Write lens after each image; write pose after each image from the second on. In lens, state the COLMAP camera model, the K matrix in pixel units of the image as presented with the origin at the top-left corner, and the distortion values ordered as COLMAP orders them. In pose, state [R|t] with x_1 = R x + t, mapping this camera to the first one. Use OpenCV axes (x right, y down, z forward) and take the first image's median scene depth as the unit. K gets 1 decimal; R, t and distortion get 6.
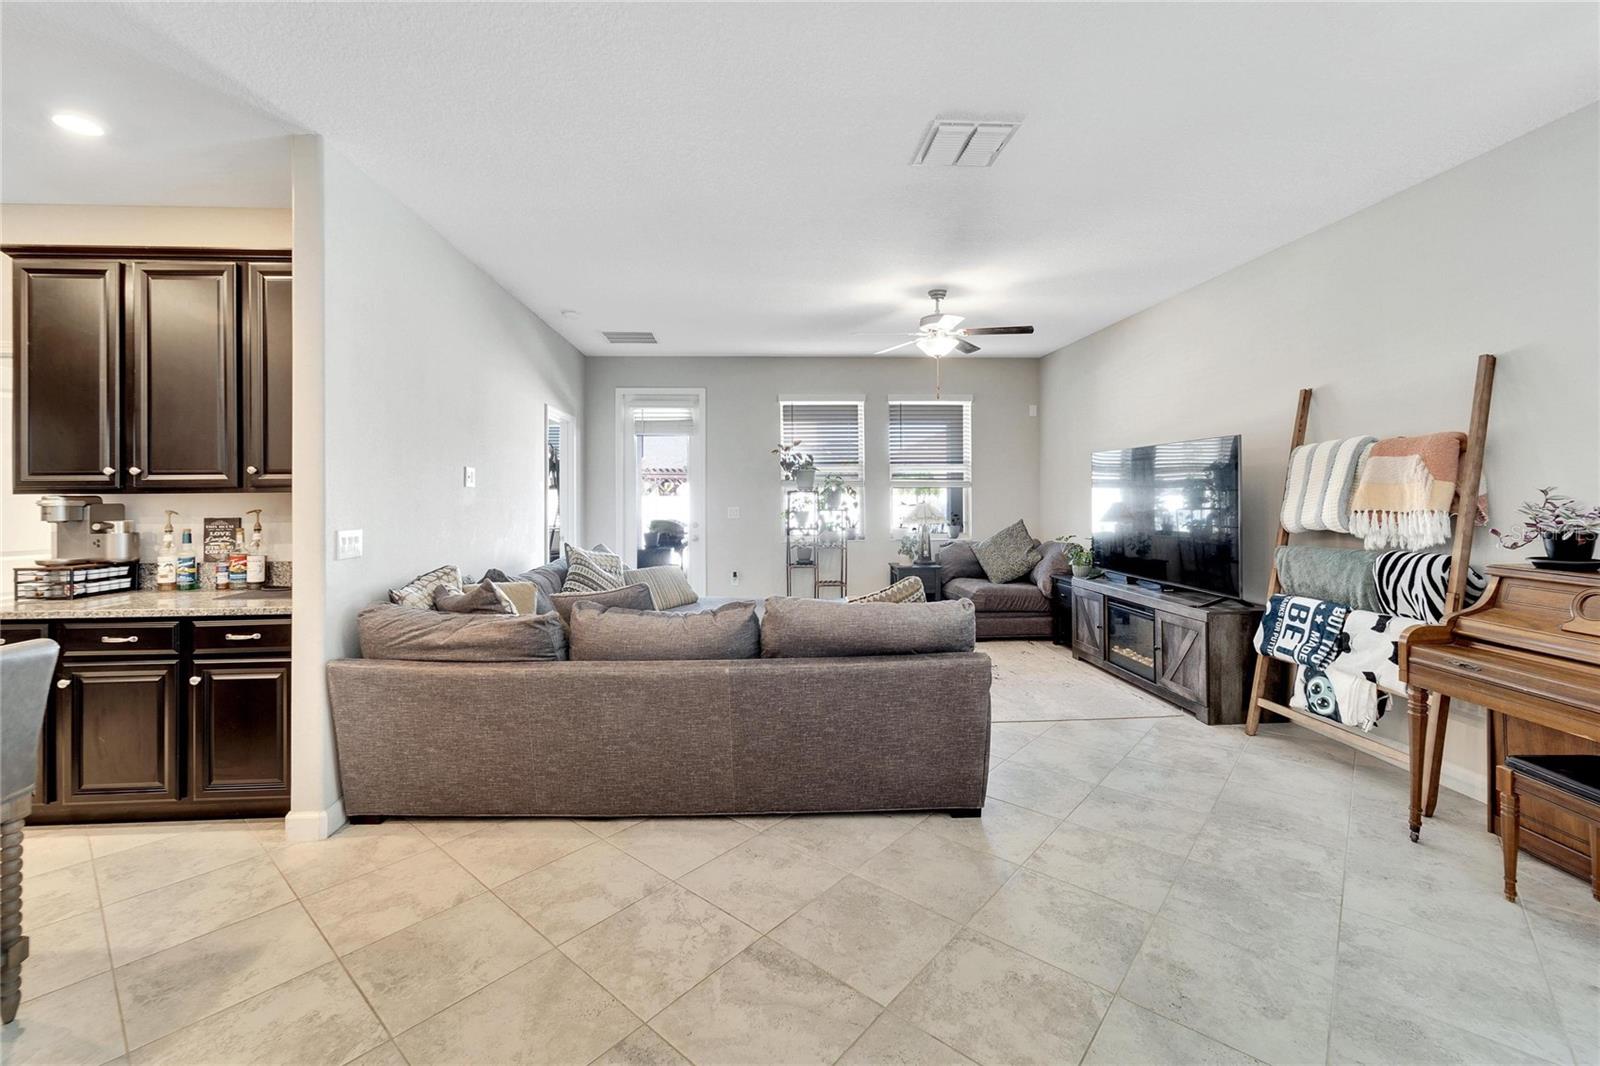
lens RADIAL K [[661.3, 0, 792.1], [0, 661.3, 489.7], [0, 0, 1]] dist [0.004051, -0.002760]
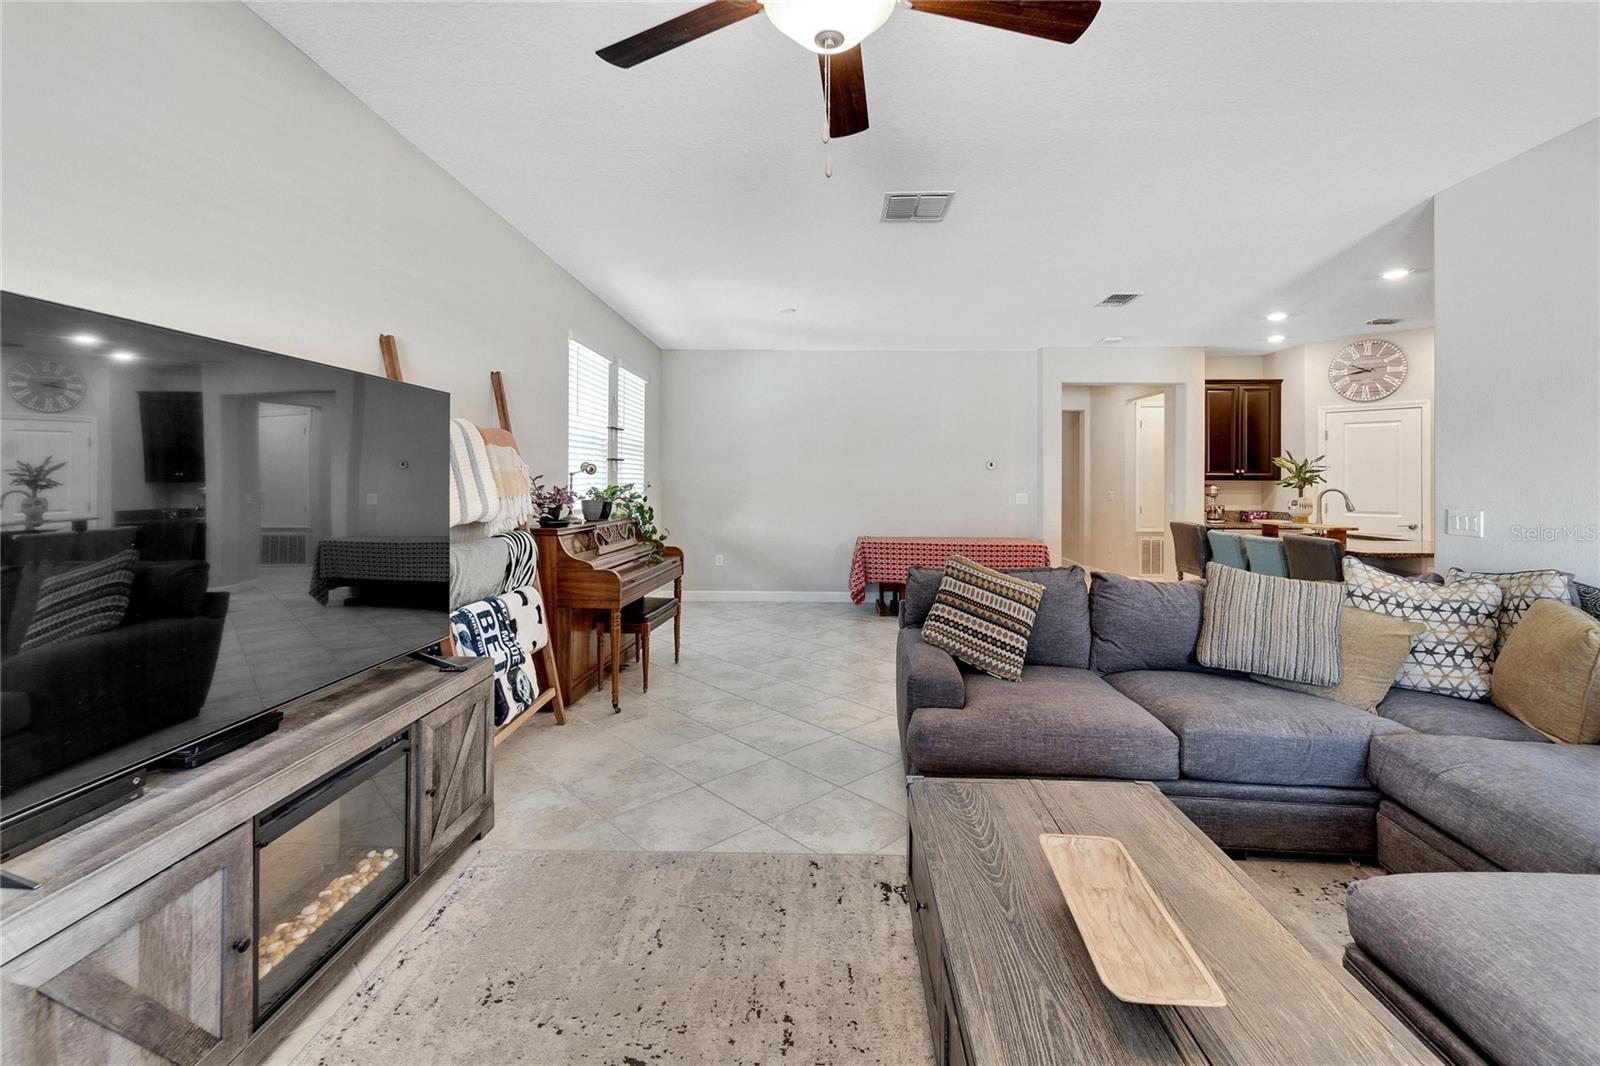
lens RADIAL K [[661.3, 0, 788.8], [0, 661.3, 488.7], [0, 0, 1]] dist [0.004051, -0.002760]
pose [[-0.993845, 0.001859, 0.110766, 0.313214], [0.002333, 0.999989, 0.004149, 0.015476], [-0.110757, 0.004382, -0.993838, 1.975296]]
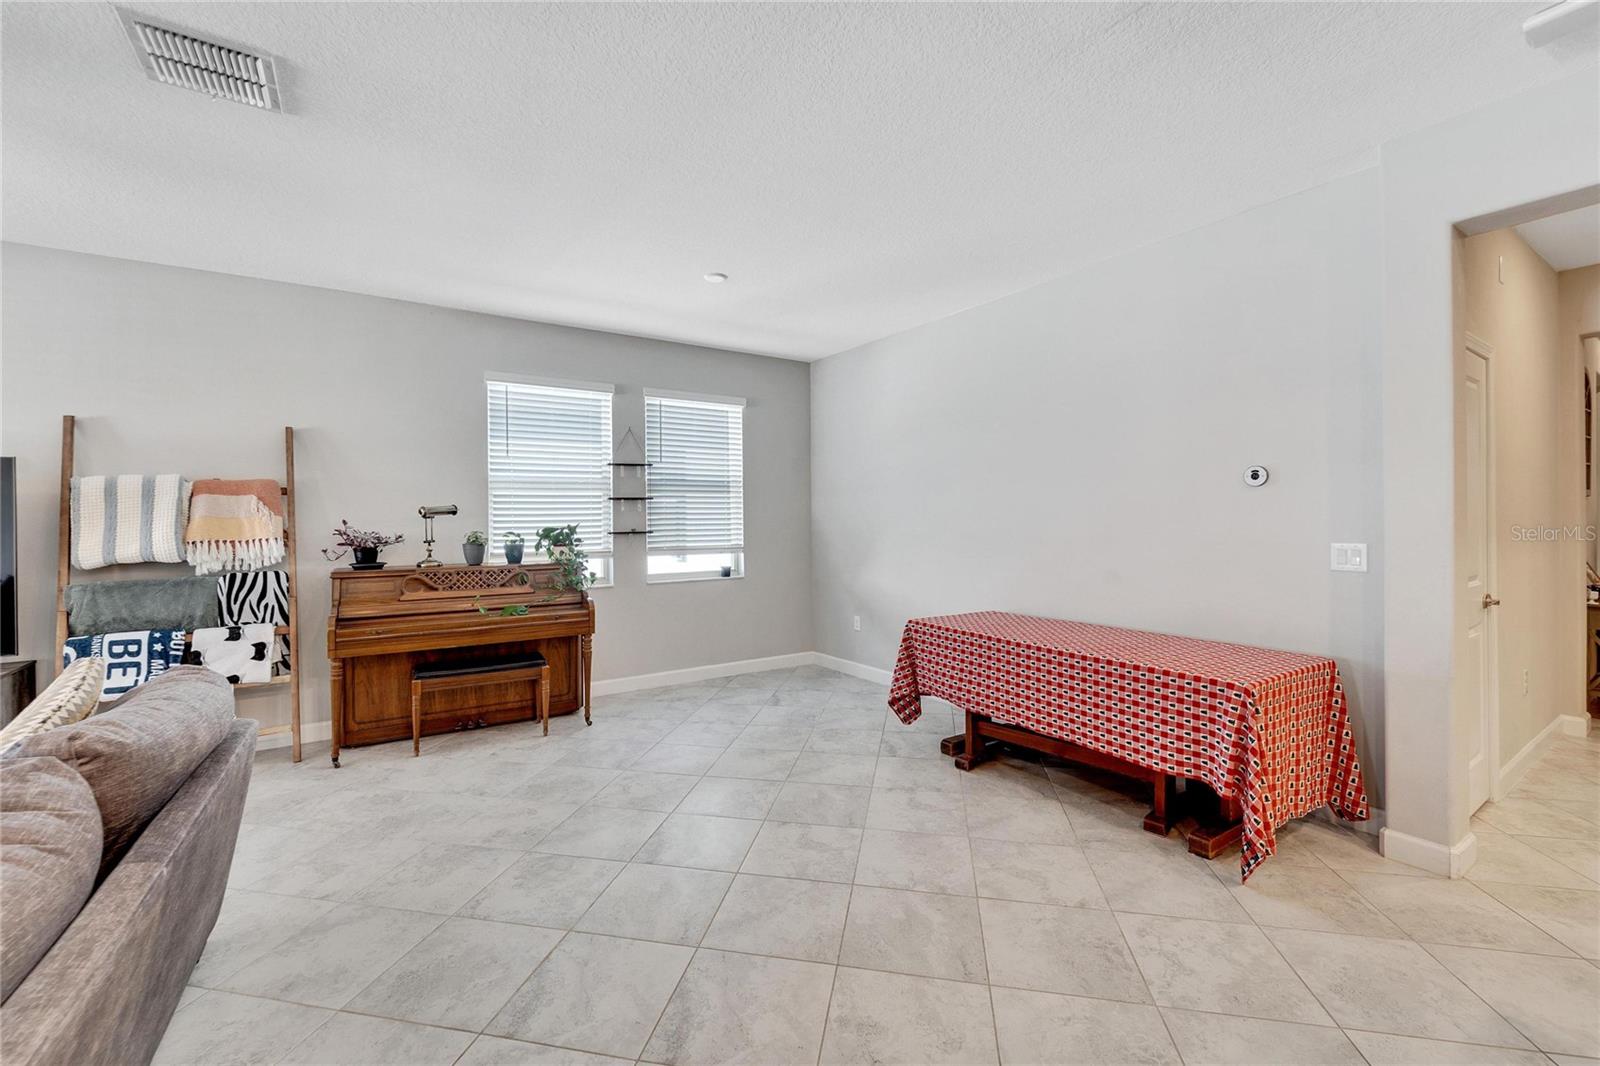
lens RADIAL K [[661.3, 0, 792.8], [0, 661.3, 517.2], [0, 0, 1]] dist [0.004051, -0.002760]
pose [[-0.495730, 0.013474, 0.868372, -0.637235], [0.008417, 0.999907, -0.010709, 0.011668], [-0.868436, 0.002000, -0.495798, 0.687915]]
